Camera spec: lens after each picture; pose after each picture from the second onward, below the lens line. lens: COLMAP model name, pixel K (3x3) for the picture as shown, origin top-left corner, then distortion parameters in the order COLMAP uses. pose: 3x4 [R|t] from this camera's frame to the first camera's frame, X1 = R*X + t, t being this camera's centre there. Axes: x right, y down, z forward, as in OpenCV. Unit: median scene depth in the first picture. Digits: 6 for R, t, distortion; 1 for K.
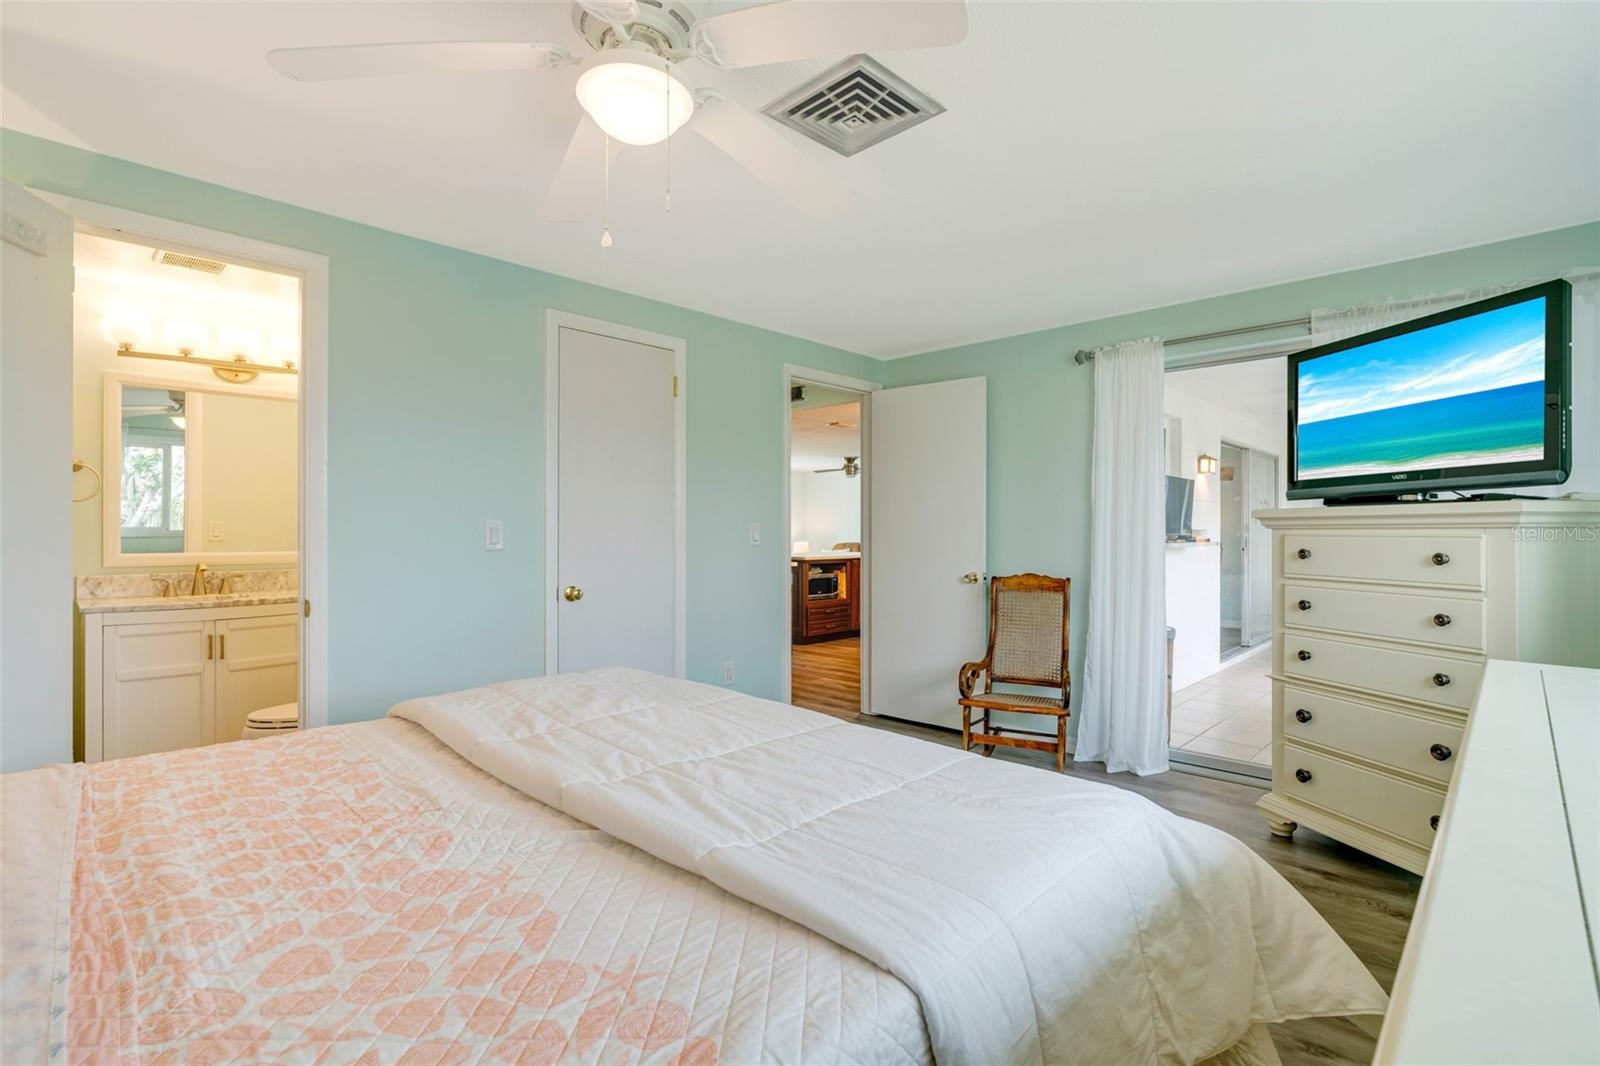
lens RADIAL K [[762.8, 0, 792.2], [0, 762.8, 527.3], [0, 0, 1]] dist [-0.016958, 0.006717]
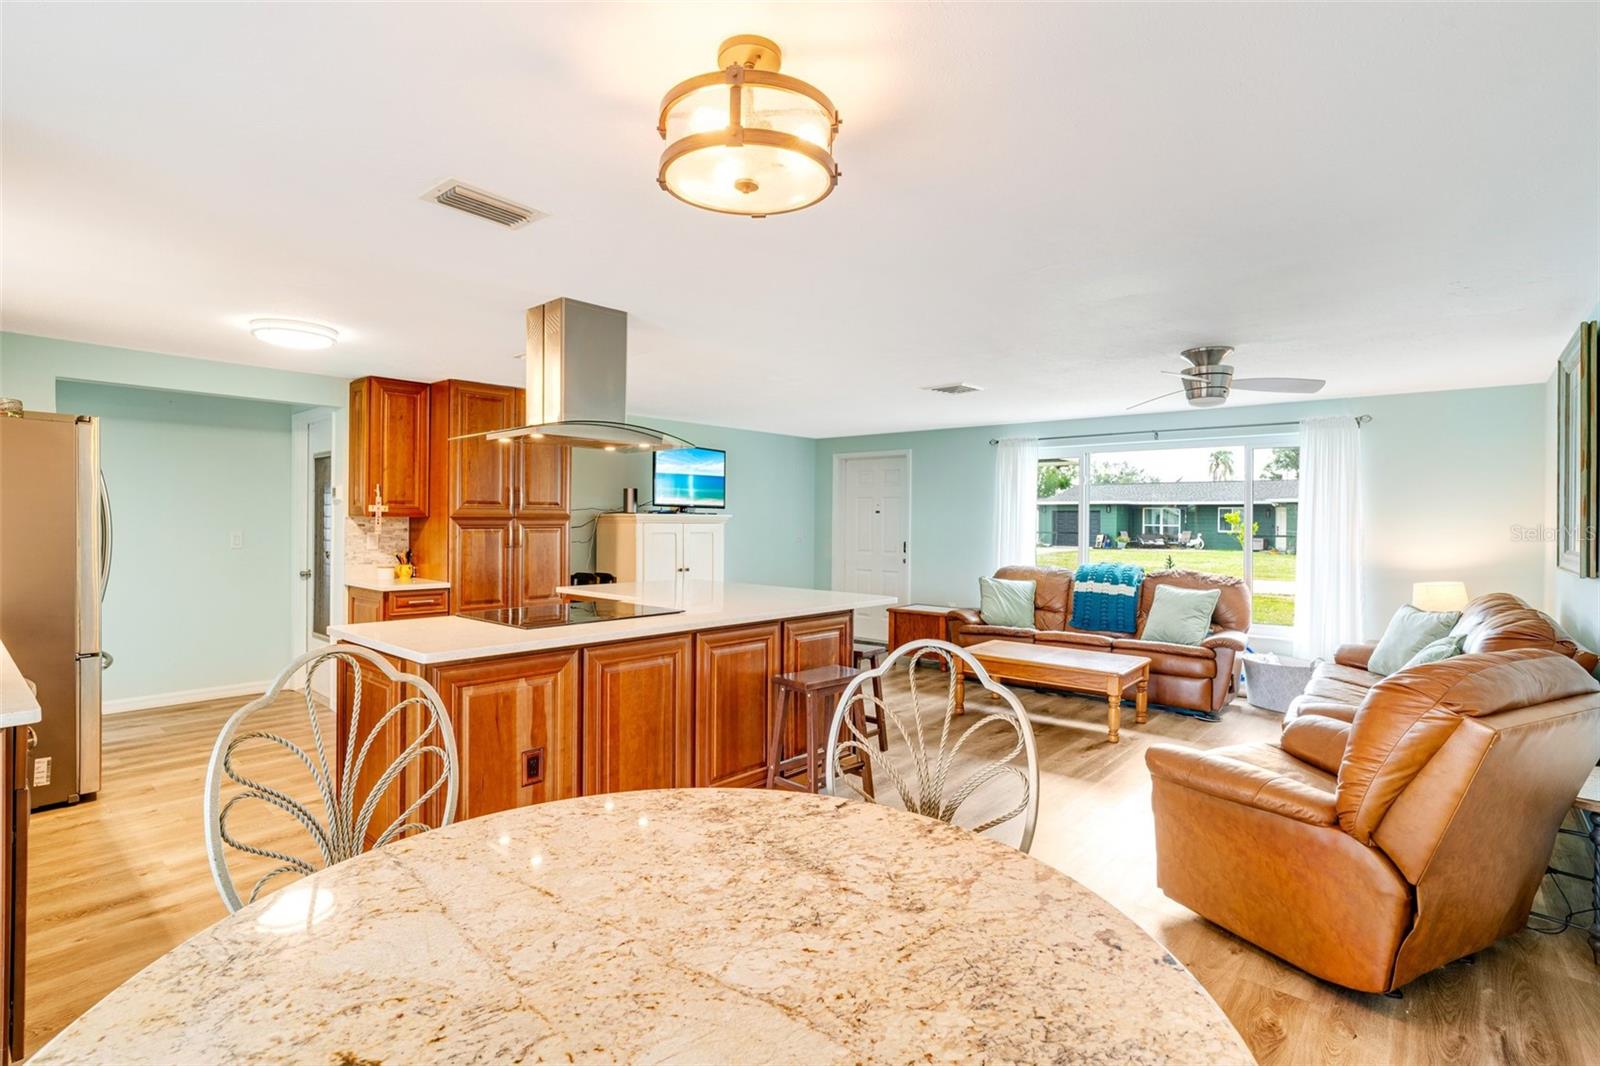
lens RADIAL K [[762.8, 0, 792.2], [0, 762.8, 527.3], [0, 0, 1]] dist [-0.016958, 0.006717]
pose [[0.059295, 0.012718, -0.998159, 0.699882], [-0.003756, 0.999915, 0.012517, -0.018042], [0.998233, 0.003007, 0.059338, 1.285410]]
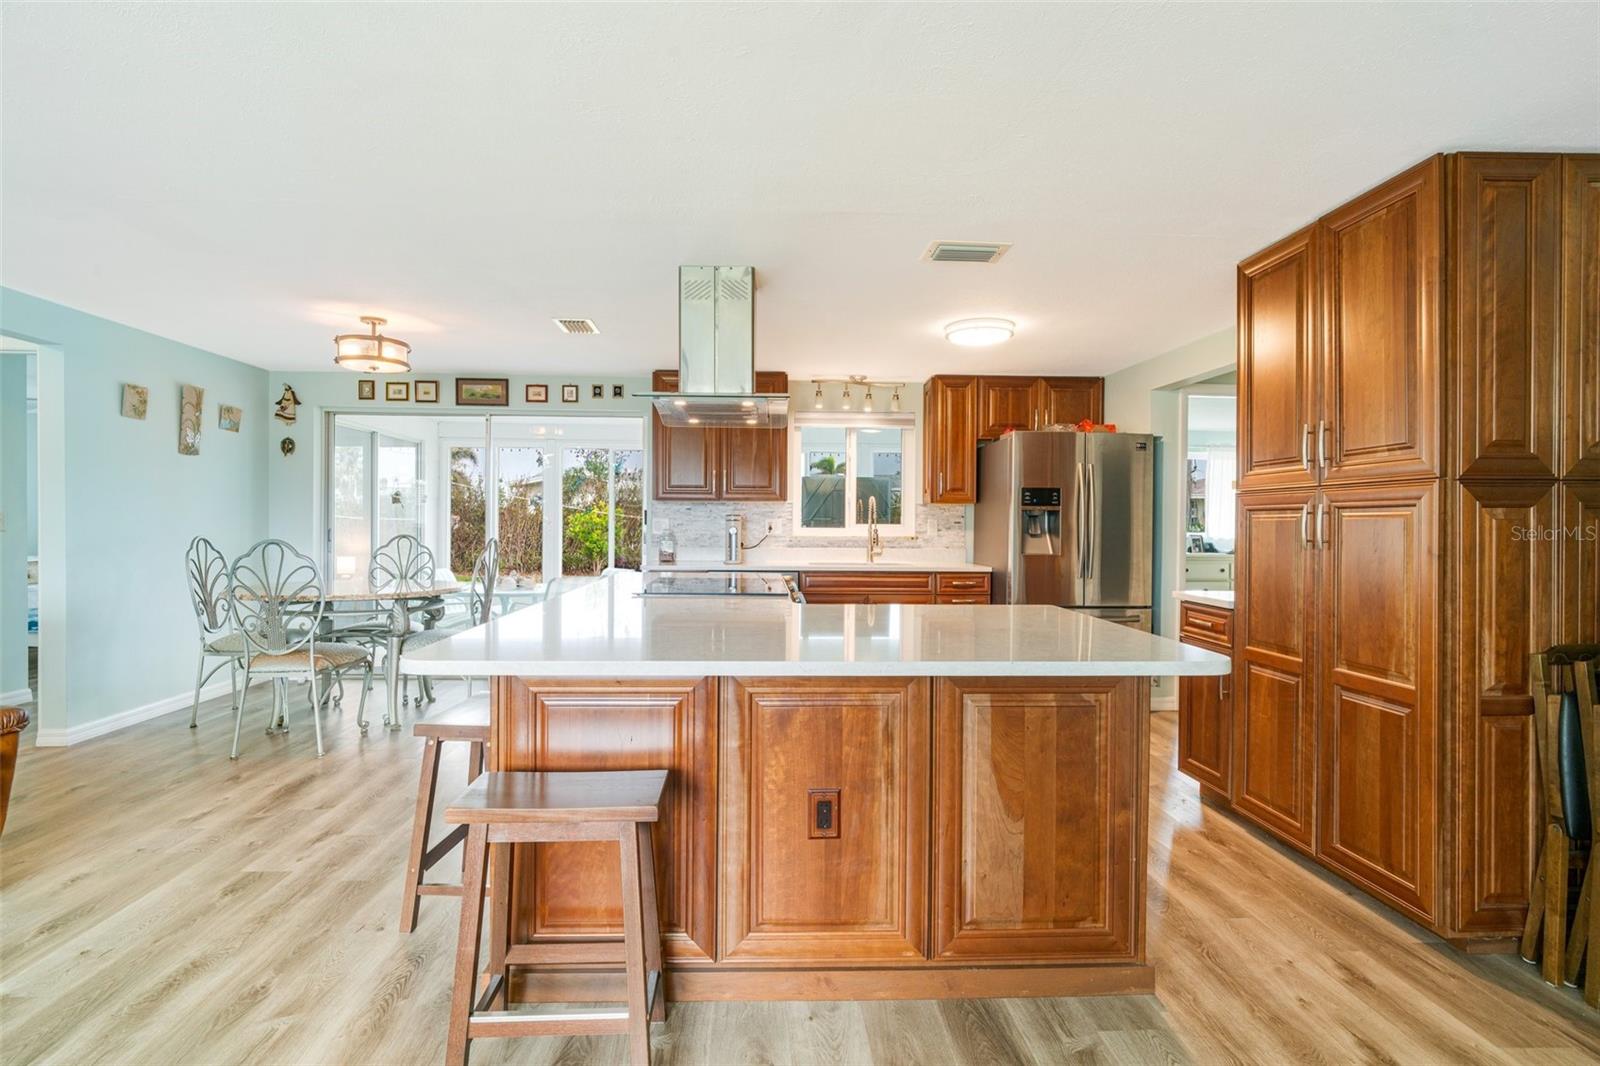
lens RADIAL K [[762.8, 0, 792.2], [0, 762.8, 527.3], [0, 0, 1]] dist [-0.016958, 0.006717]
pose [[-0.734691, -0.008158, 0.678353, -0.149115], [-0.010676, 0.999943, 0.000463, 0.005143], [-0.678318, -0.006902, -0.734736, 1.495838]]
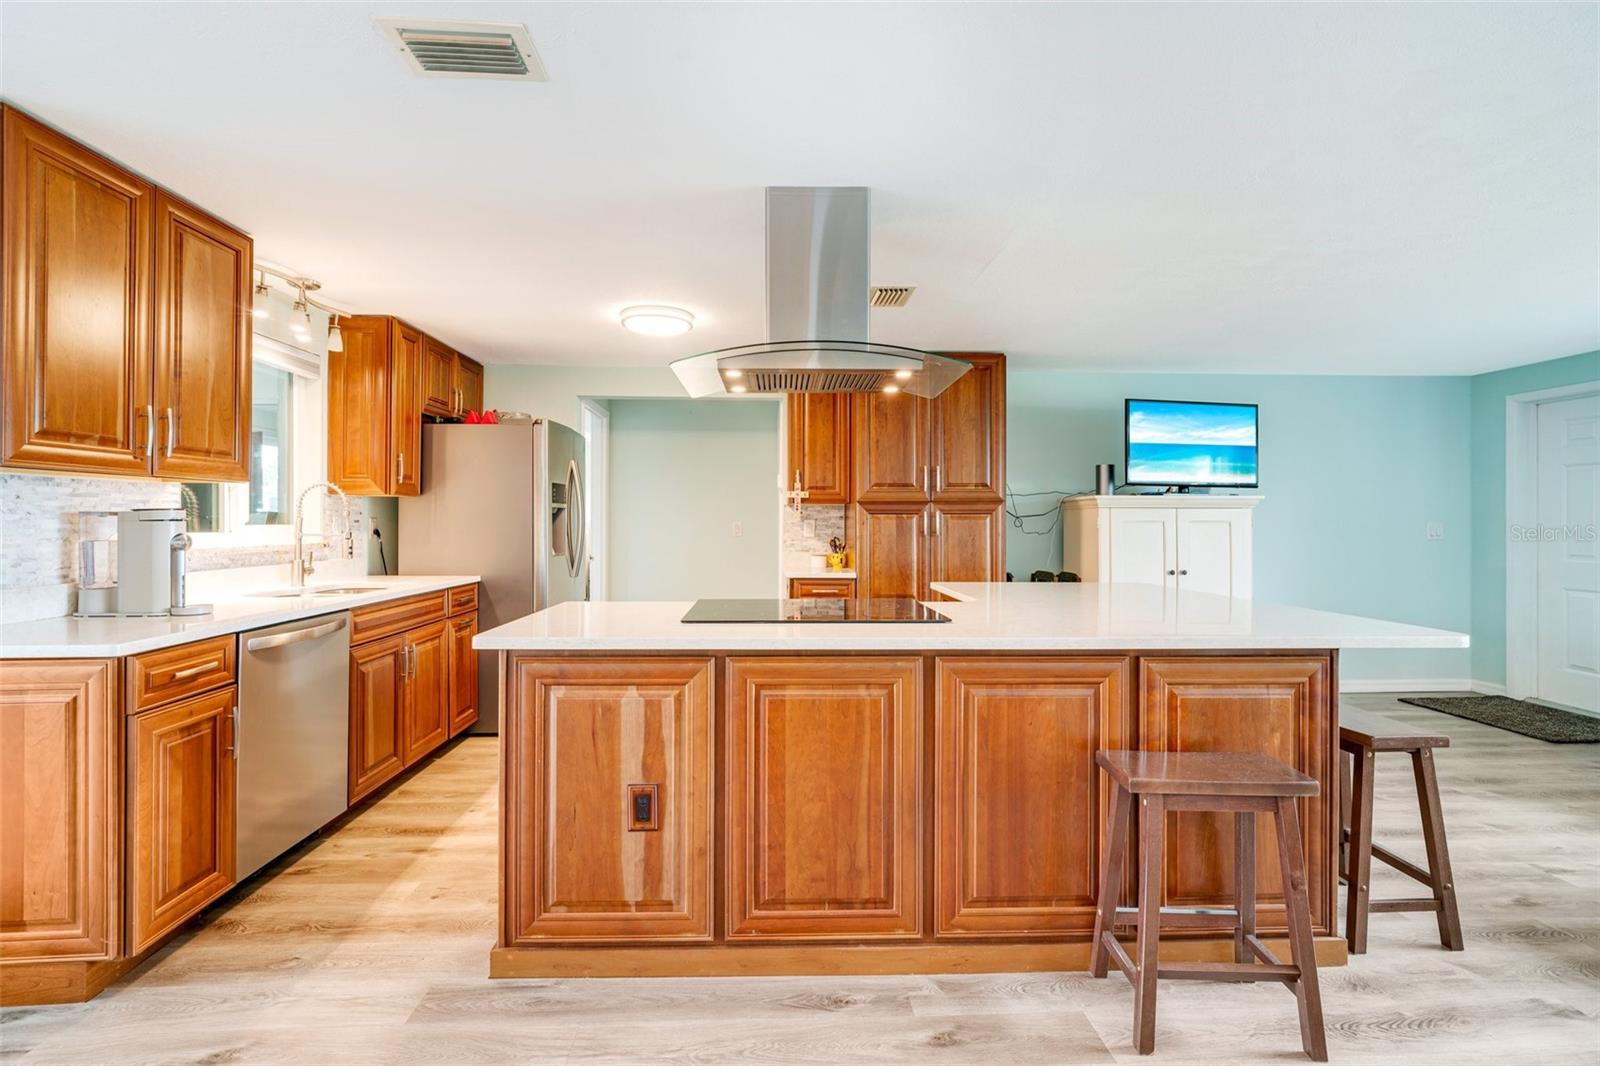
lens RADIAL K [[749.8, 0, 796.6], [0, 749.8, 518.4], [0, 0, 1]] dist [-0.016558, 0.005944]
pose [[-0.682581, -0.002912, -0.730804, 0.475278], [0.003757, 0.999965, -0.007493, 0.001978], [0.730800, -0.007860, -0.682546, 1.413386]]
